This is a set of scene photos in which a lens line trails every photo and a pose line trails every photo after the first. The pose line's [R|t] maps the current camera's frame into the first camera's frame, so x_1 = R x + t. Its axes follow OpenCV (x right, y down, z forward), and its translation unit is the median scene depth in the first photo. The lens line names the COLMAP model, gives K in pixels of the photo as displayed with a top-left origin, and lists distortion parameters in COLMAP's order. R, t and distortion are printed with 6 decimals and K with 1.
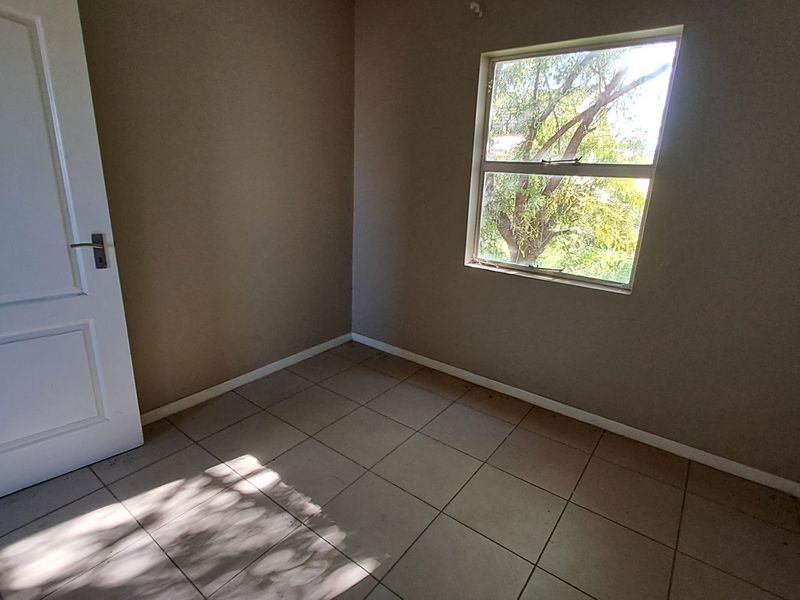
lens RADIAL K [[419.4, 0, 399.2], [0, 419.4, 295.4], [0, 0, 1]] dist [-0.000765, -0.000429]
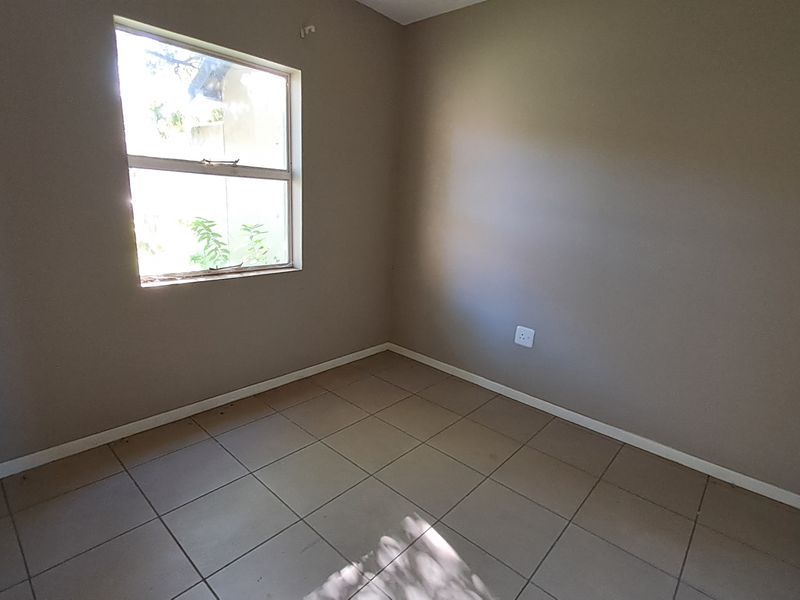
lens RADIAL K [[419.4, 0, 399.2], [0, 419.4, 295.4], [0, 0, 1]] dist [-0.000765, -0.000429]
pose [[0.089296, -0.269838, 0.958756, -0.657158], [0.222401, 0.943699, 0.244887, -0.168361], [-0.970857, 0.191361, 0.144281, 0.498019]]
